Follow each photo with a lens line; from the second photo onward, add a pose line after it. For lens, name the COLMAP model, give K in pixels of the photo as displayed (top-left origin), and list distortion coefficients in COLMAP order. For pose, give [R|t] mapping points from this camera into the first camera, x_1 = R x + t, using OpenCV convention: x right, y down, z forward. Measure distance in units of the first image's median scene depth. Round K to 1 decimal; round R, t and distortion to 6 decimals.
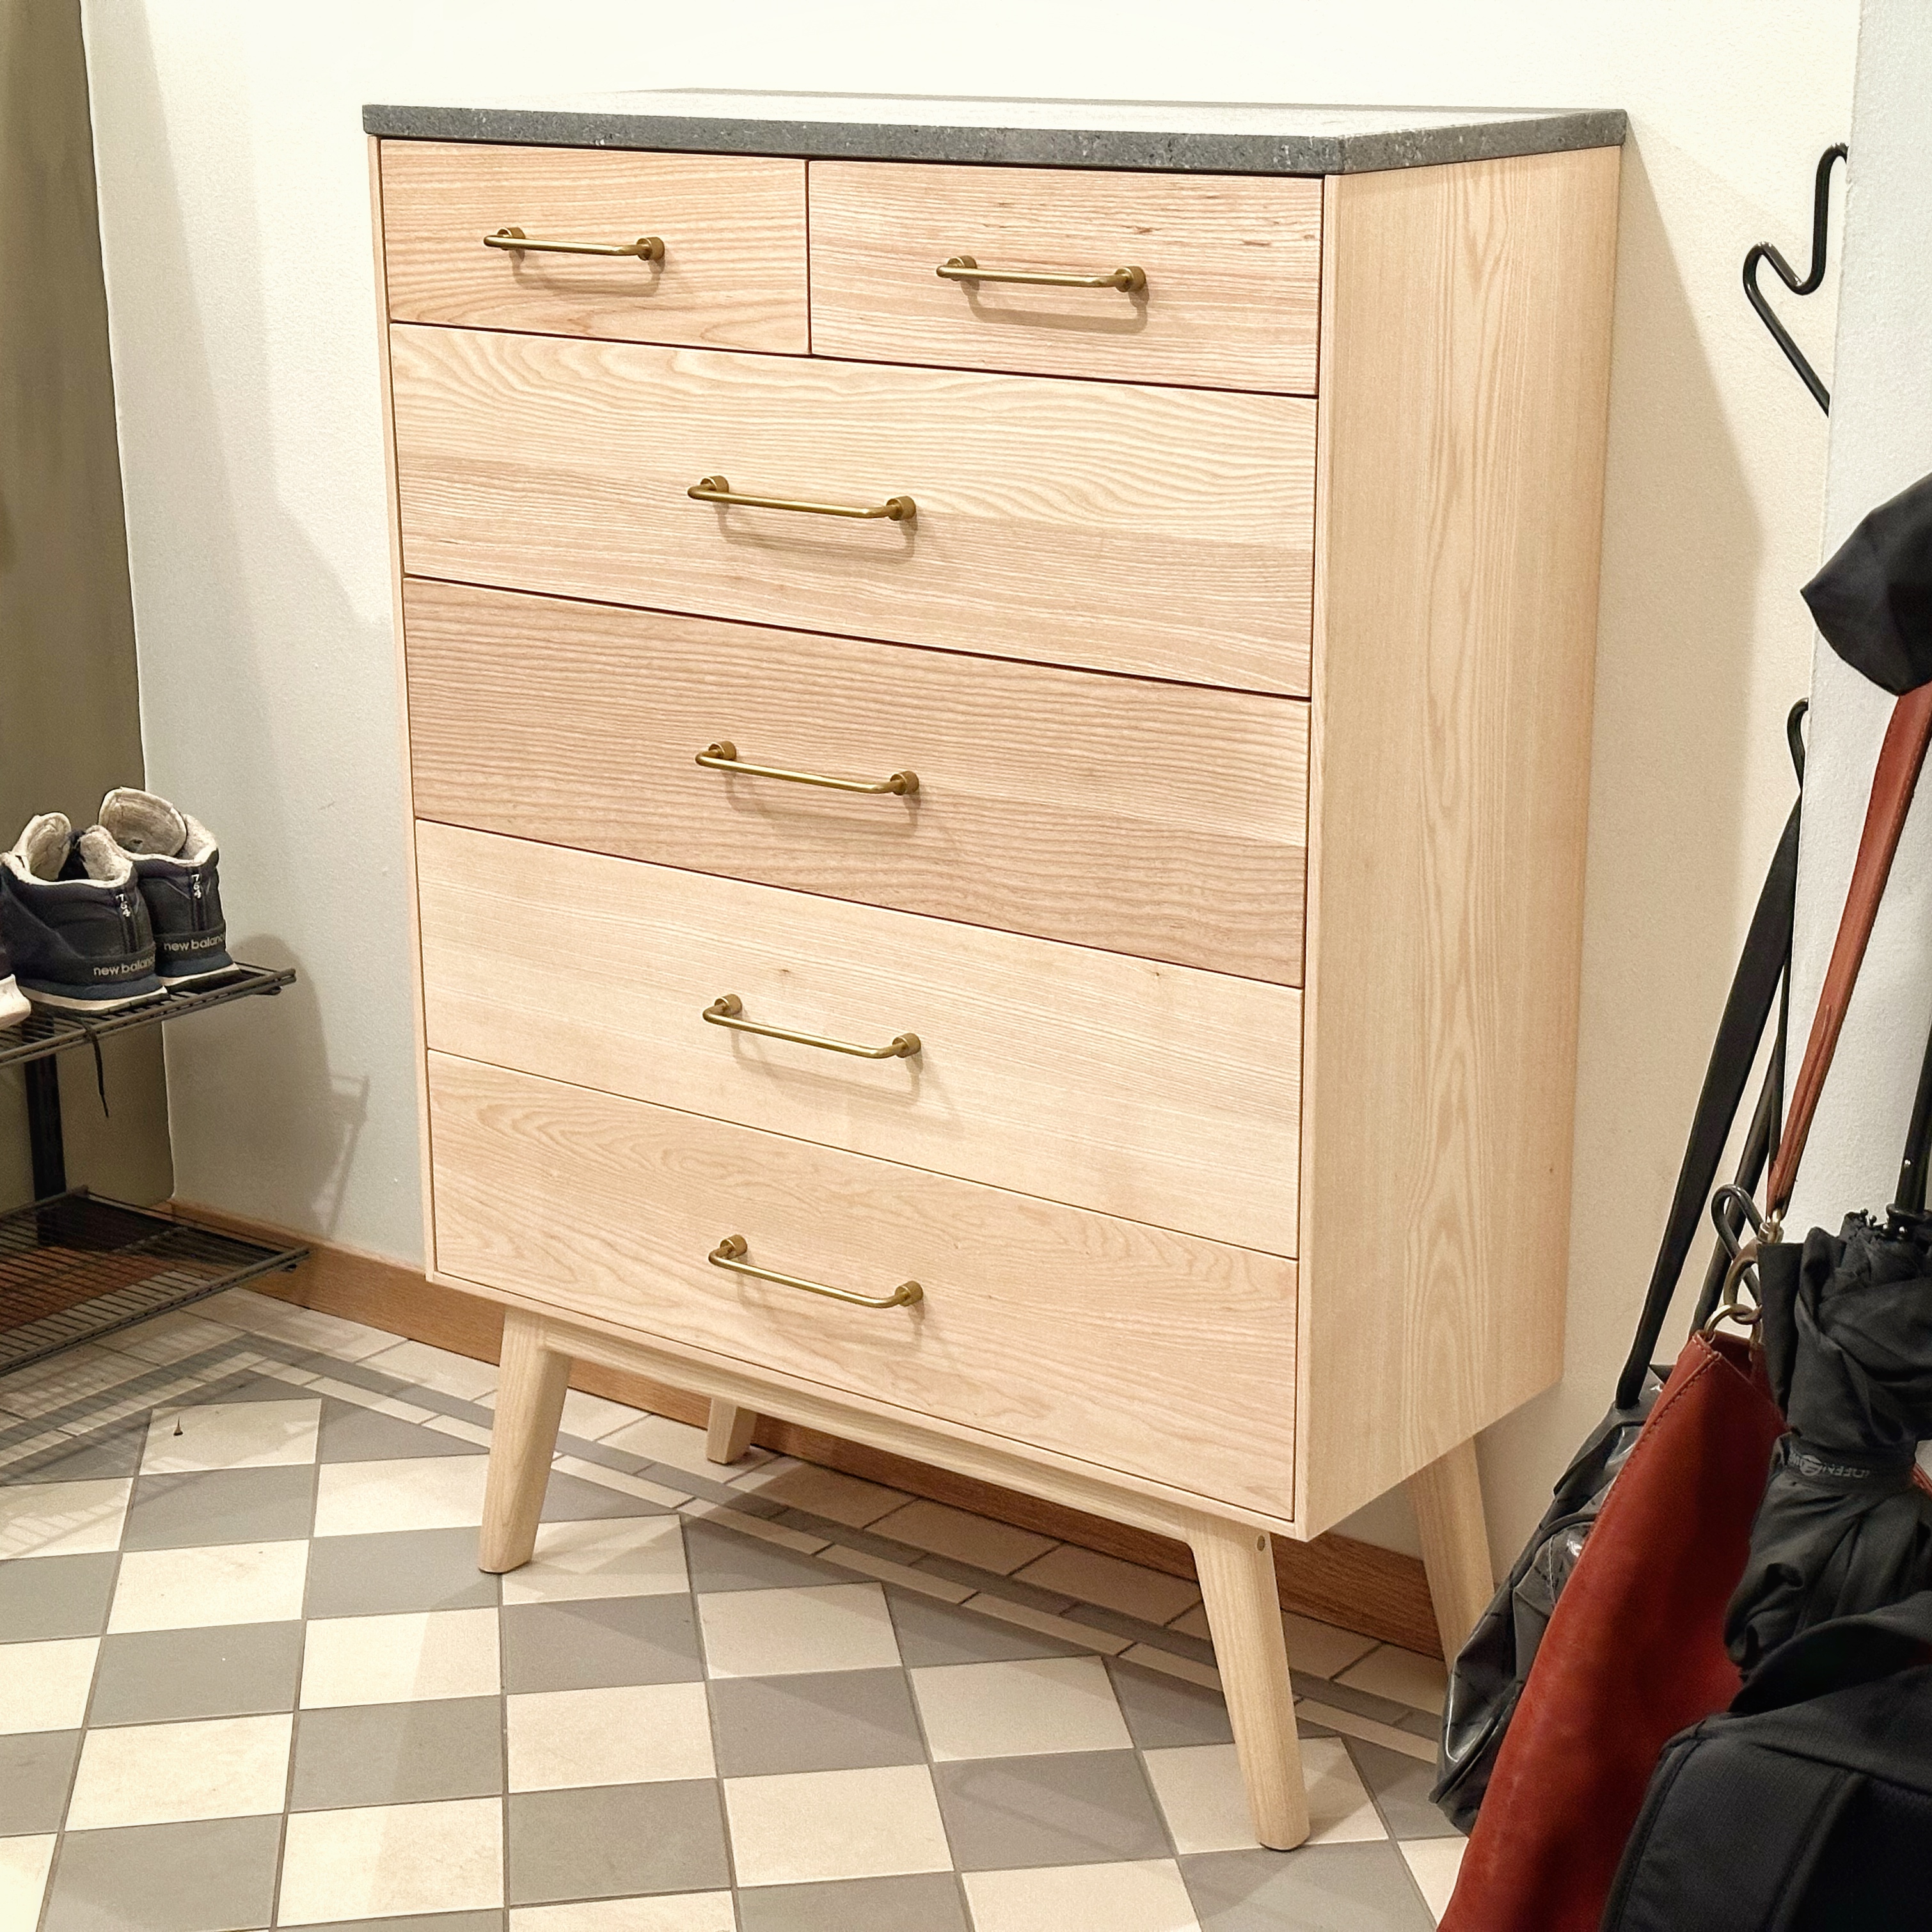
lens RADIAL K [[3572.3, 0, 964.9], [0, 3572.3, 965.7], [0, 0, 1]] dist [0.086498, 0.000000]
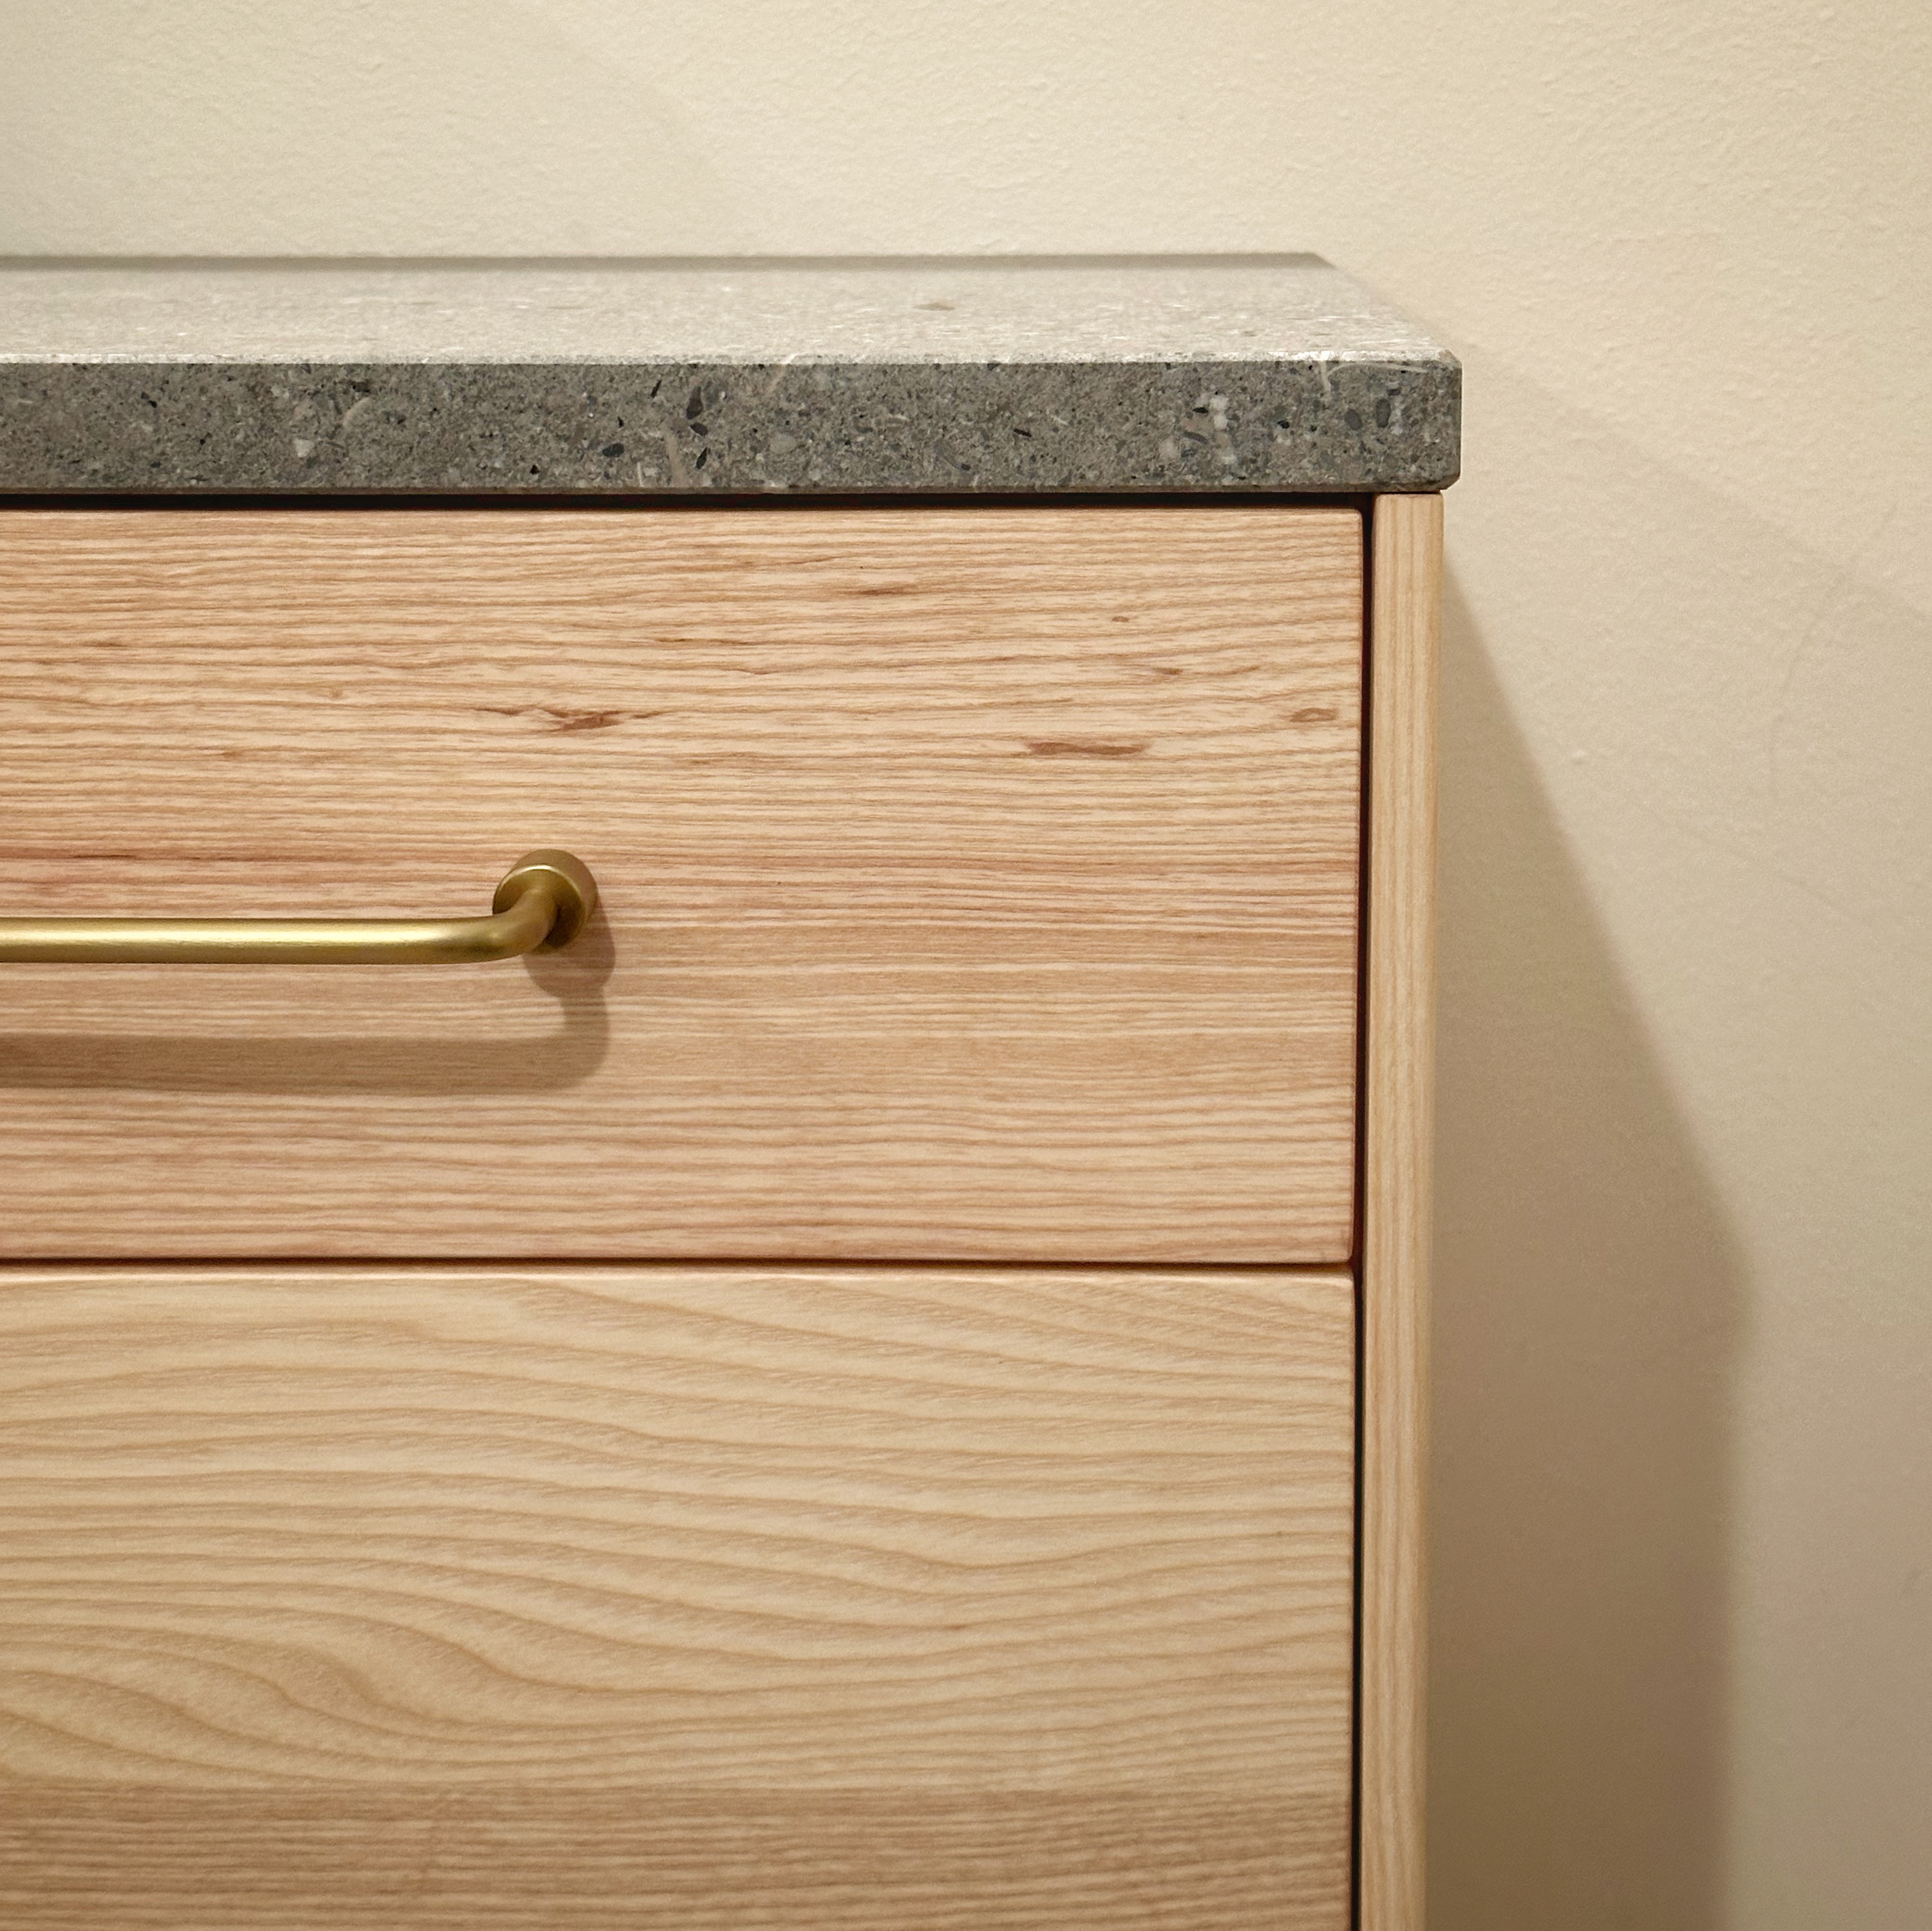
lens RADIAL K [[3571.9, 0, 965.9], [0, 3571.9, 968.0], [0, 0, 1]] dist [0.086498, 0.000000]
pose [[0.803809, -0.087173, 0.588466, -0.088054], [0.158722, 0.984773, -0.070925, -0.163070], [-0.573322, 0.150413, 0.805405, 0.769453]]
